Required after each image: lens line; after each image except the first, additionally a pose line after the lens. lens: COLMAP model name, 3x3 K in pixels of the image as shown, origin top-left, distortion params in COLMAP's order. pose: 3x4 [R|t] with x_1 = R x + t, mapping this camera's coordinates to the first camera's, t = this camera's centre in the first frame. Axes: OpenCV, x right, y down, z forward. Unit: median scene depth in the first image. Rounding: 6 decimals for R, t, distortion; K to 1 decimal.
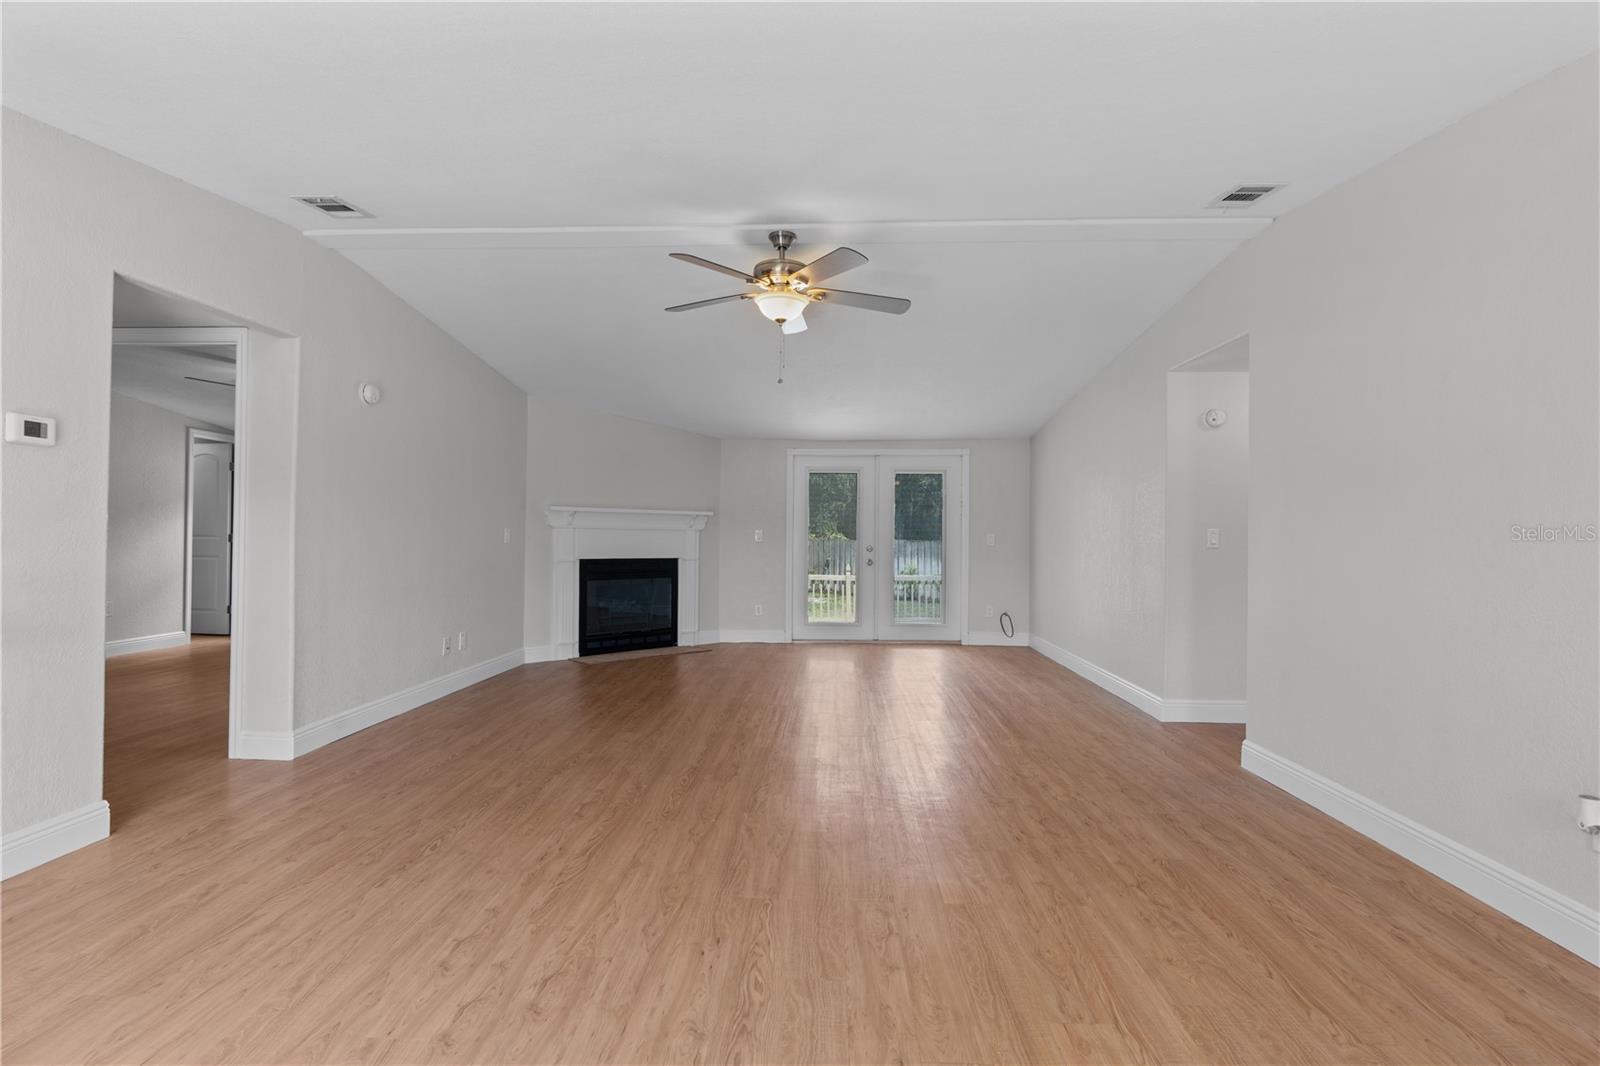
lens RADIAL K [[729.3, 0, 808.9], [0, 729.3, 529.9], [0, 0, 1]] dist [-0.004372, -0.000259]
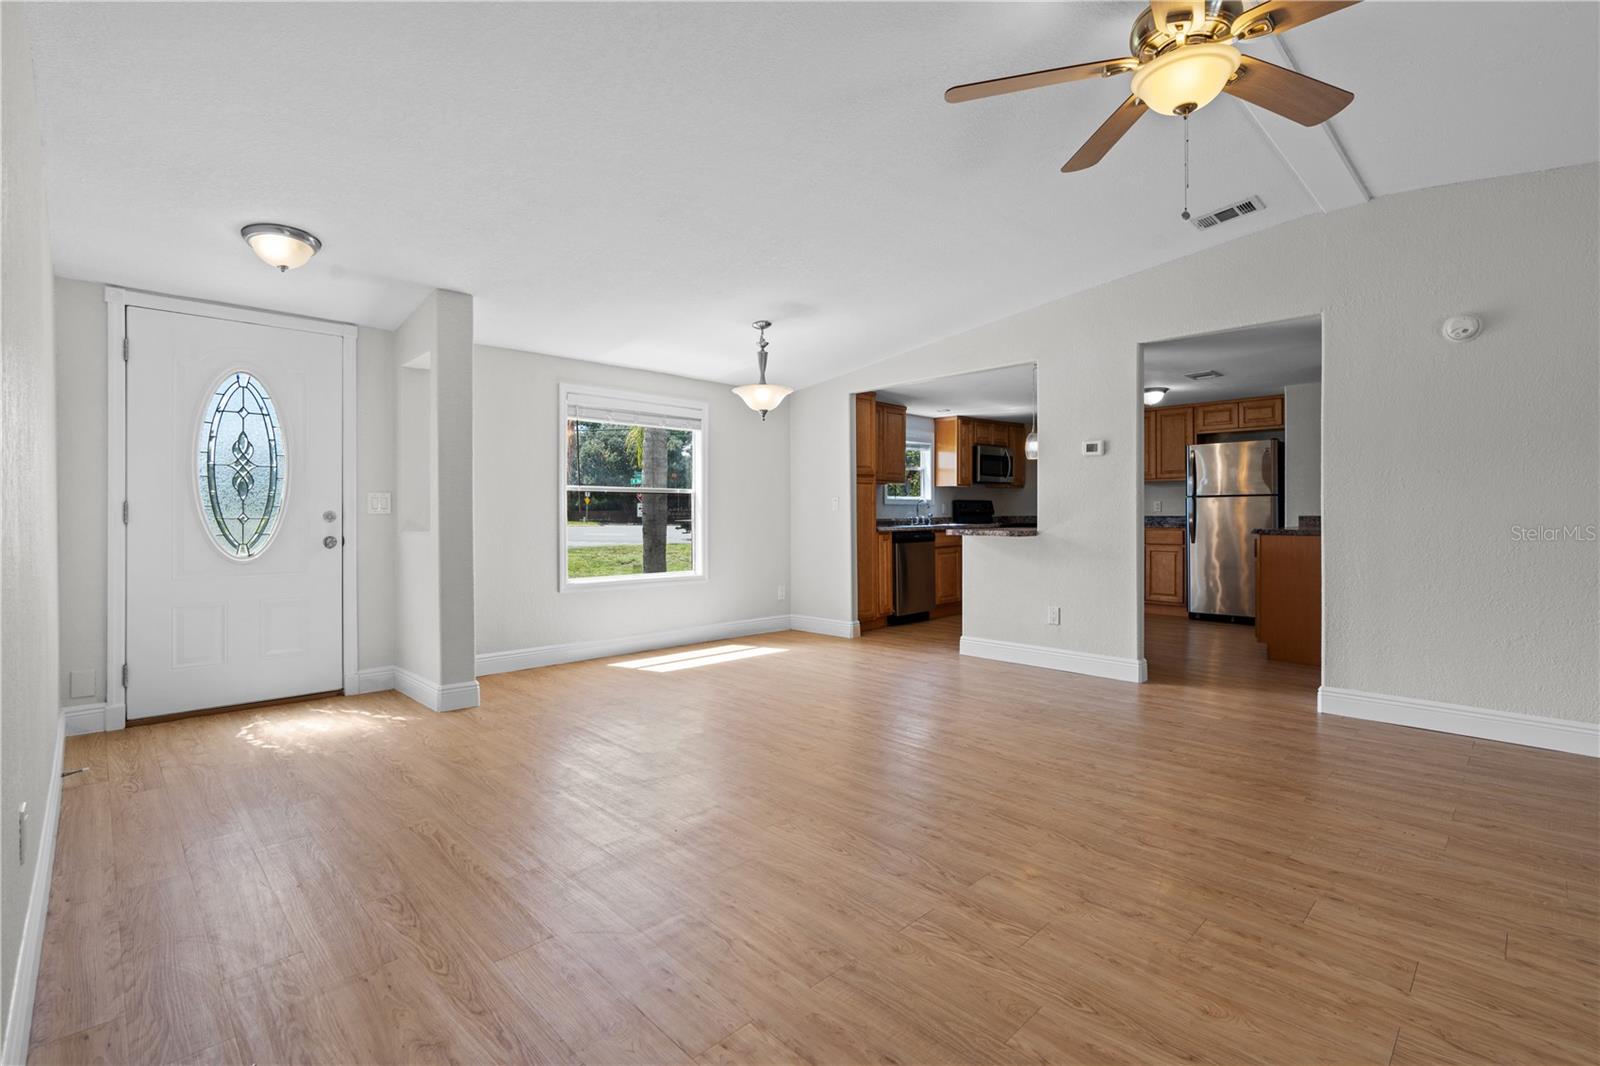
lens RADIAL K [[729.3, 0, 795.5], [0, 729.3, 527.0], [0, 0, 1]] dist [-0.004372, -0.000259]
pose [[-0.697488, 0.006376, -0.716569, 0.727680], [-0.002310, 0.999935, 0.011145, 0.042805], [0.716593, 0.009429, -0.697428, 1.484671]]
